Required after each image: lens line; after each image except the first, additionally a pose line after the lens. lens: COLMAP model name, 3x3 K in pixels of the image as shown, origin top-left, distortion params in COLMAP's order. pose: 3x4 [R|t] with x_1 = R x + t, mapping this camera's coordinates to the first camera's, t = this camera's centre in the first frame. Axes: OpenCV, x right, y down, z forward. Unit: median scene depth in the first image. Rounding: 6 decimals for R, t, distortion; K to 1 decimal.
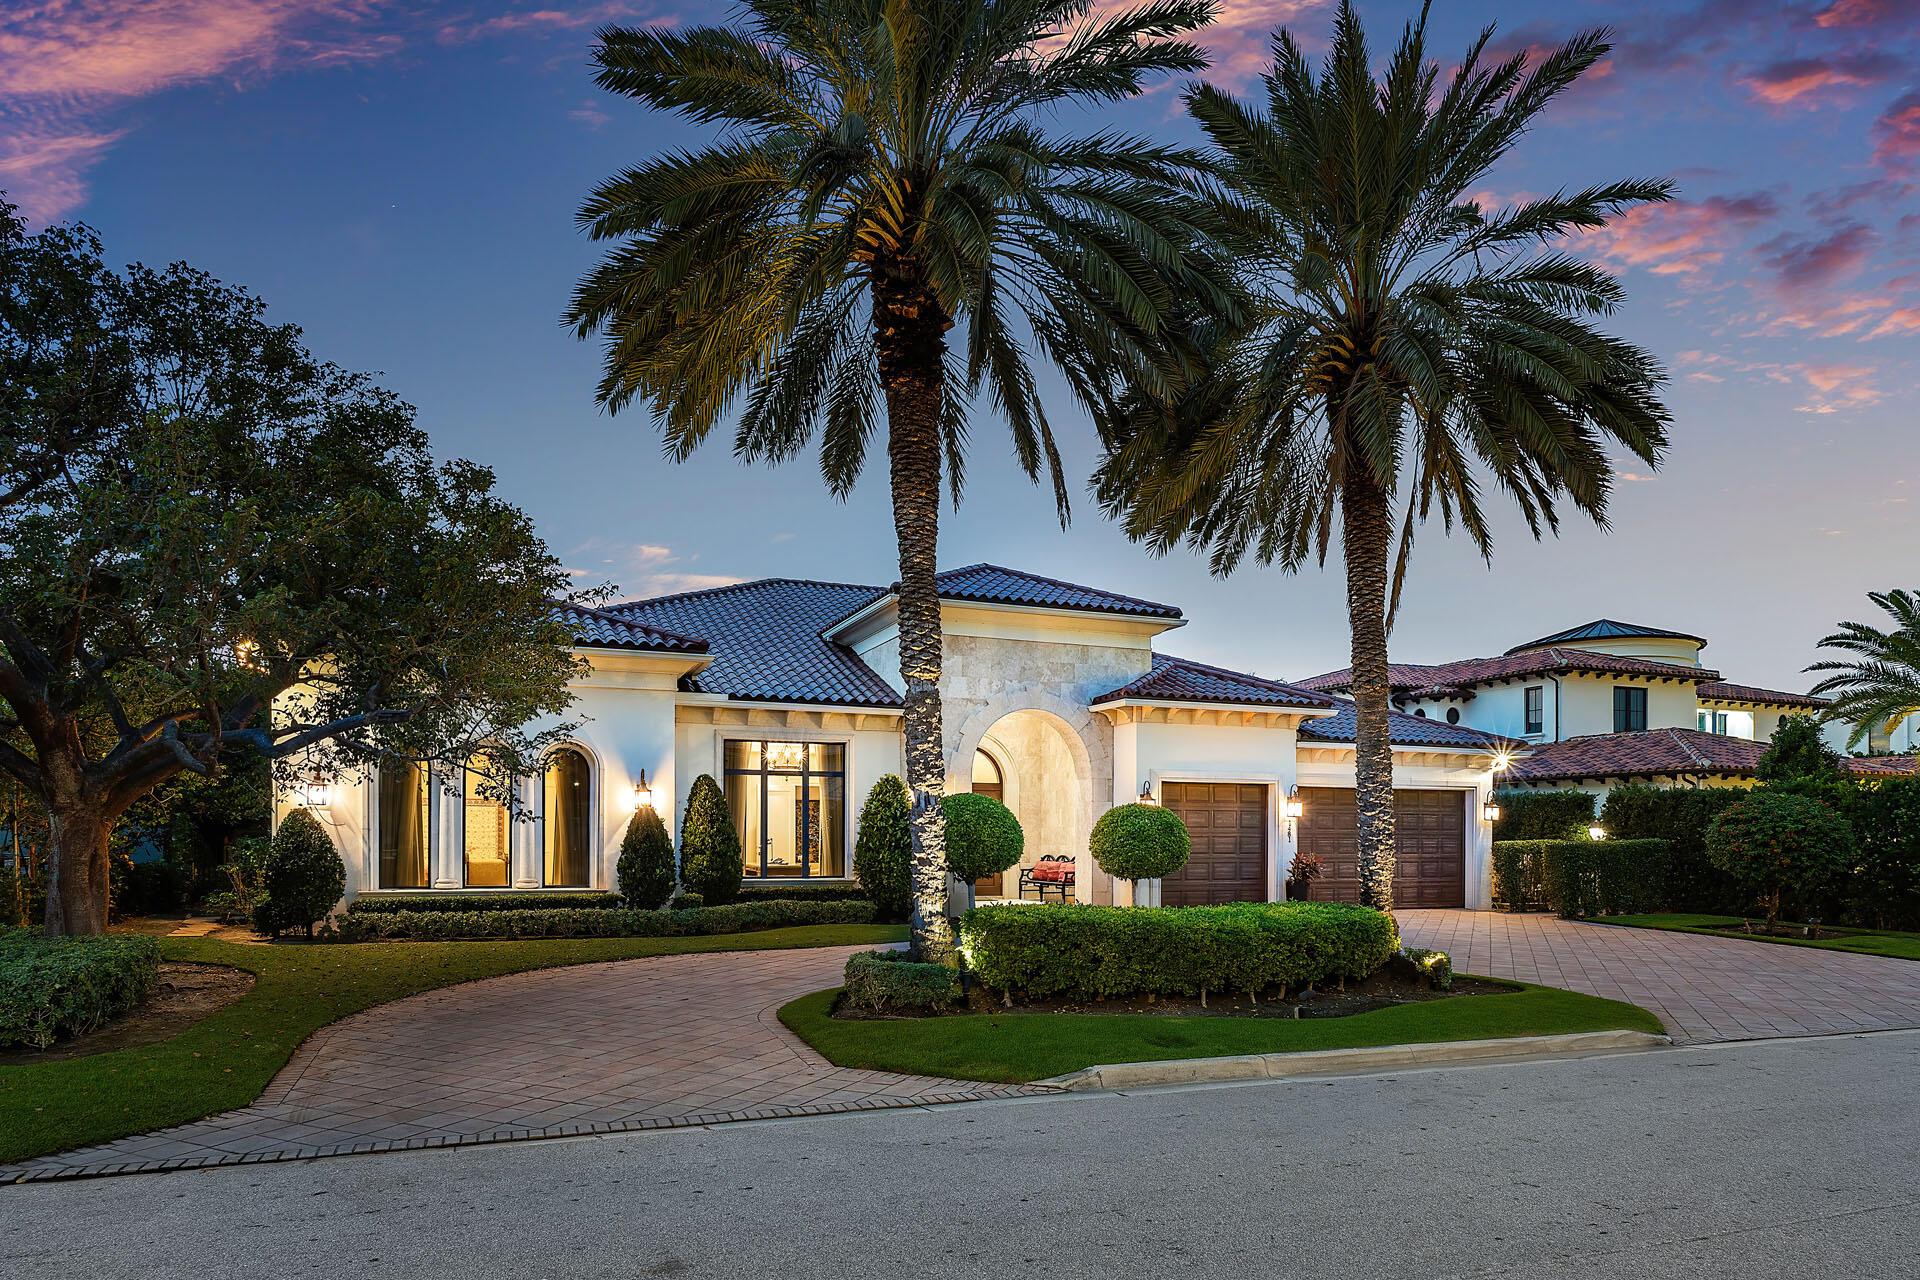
lens RADIAL K [[966.3, 0, 965.9], [0, 966.3, 606.9], [0, 0, 1]] dist [0.002590, 0.000435]
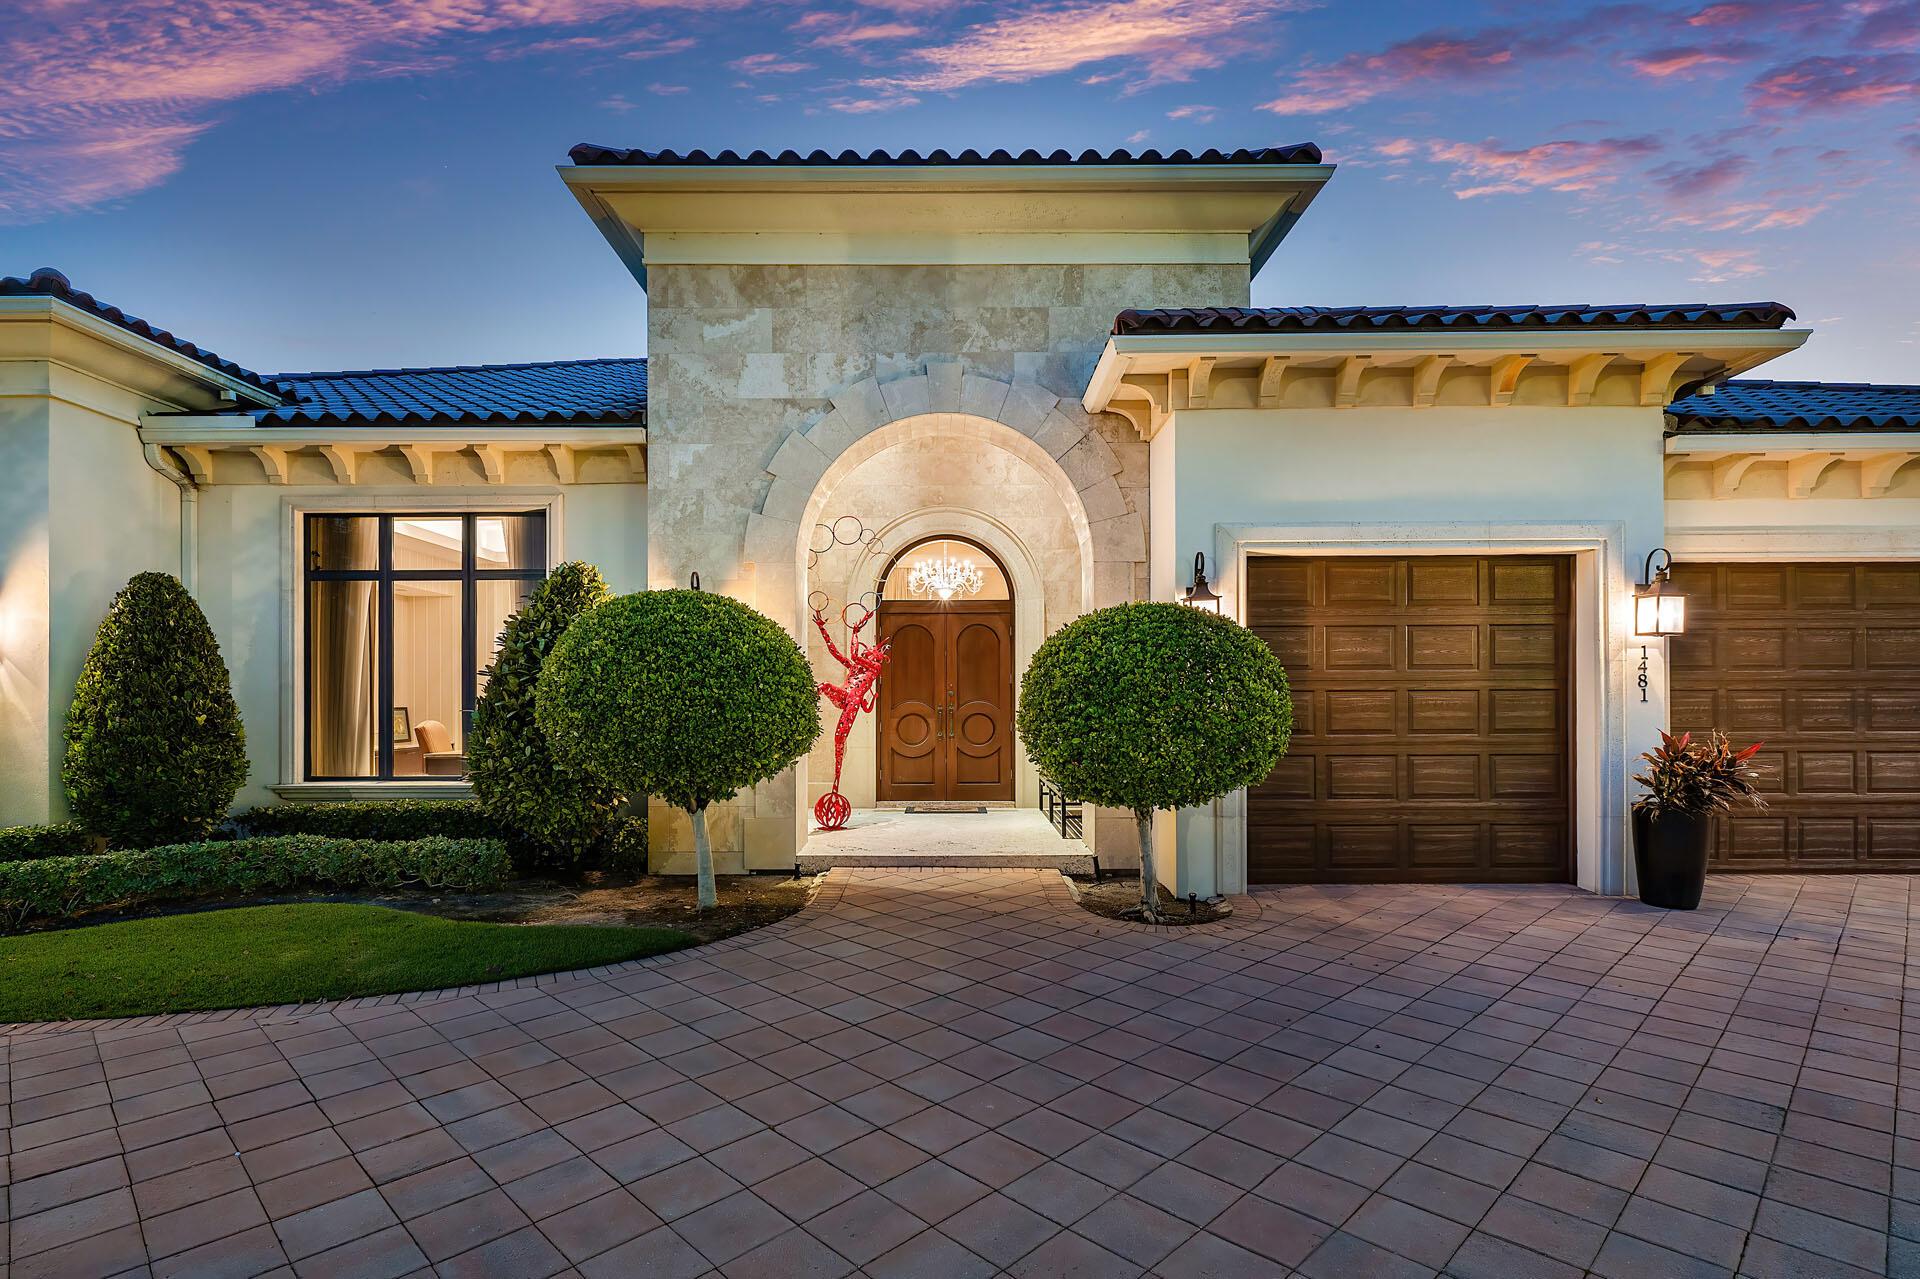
lens RADIAL K [[934.7, 0, 915.6], [0, 934.7, 580.0], [0, 0, 1]] dist [-0.000944, 0.000024]
pose [[0.937156, -0.051017, -0.345162, 0.203359], [0.088556, 0.991638, 0.093870, 0.141359], [0.337486, -0.118537, 0.933837, 0.589456]]
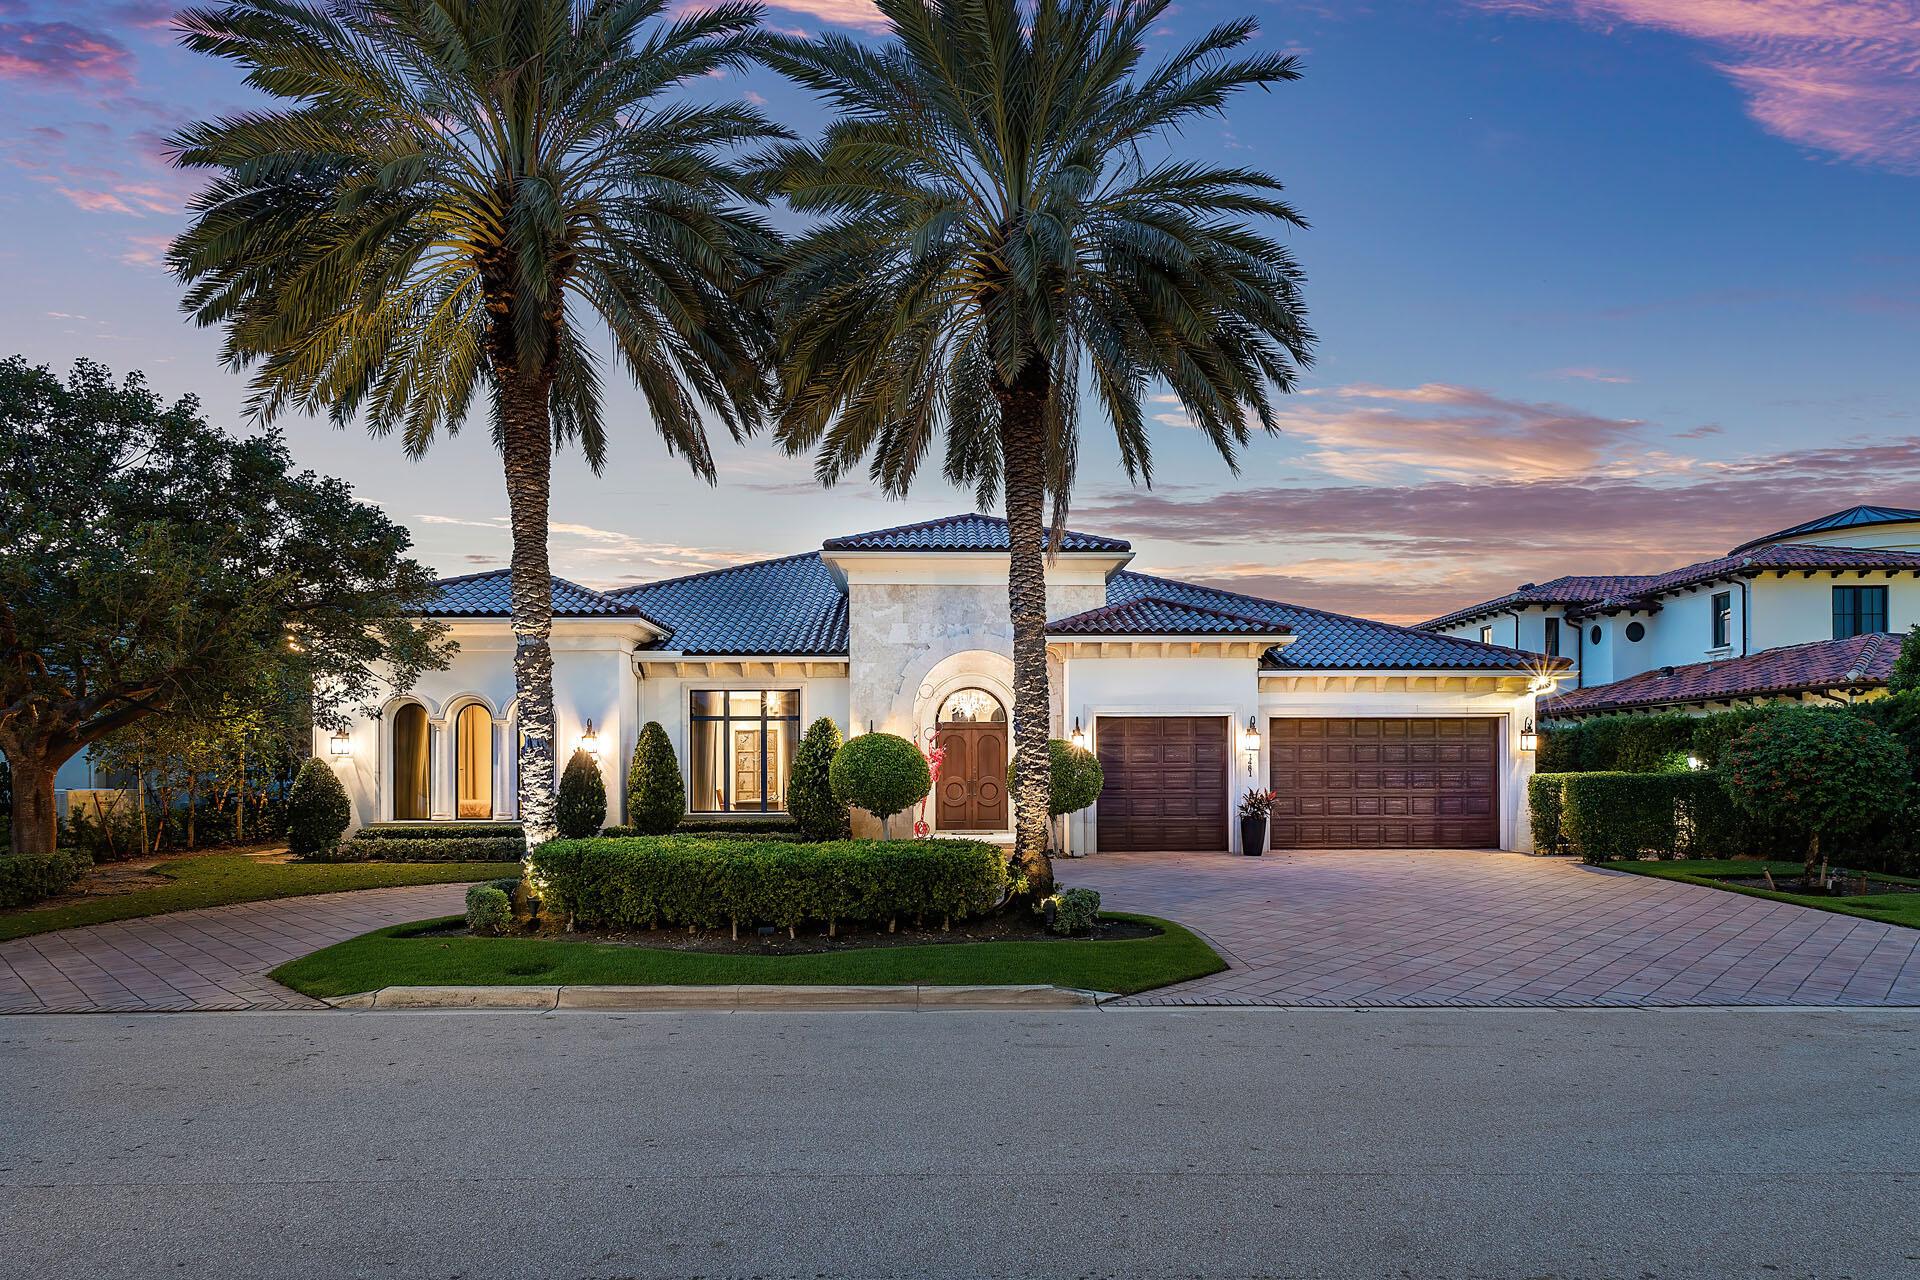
lens RADIAL K [[897.2, 0, 964.4], [0, 897.2, 535.7], [0, 0, 1]] dist [0.004926, -0.000405]
pose [[0.953120, -0.085240, -0.290339, 0.352625], [0.077828, 0.996280, -0.037005, 0.017366], [0.292413, 0.012673, 0.956208, 0.067180]]
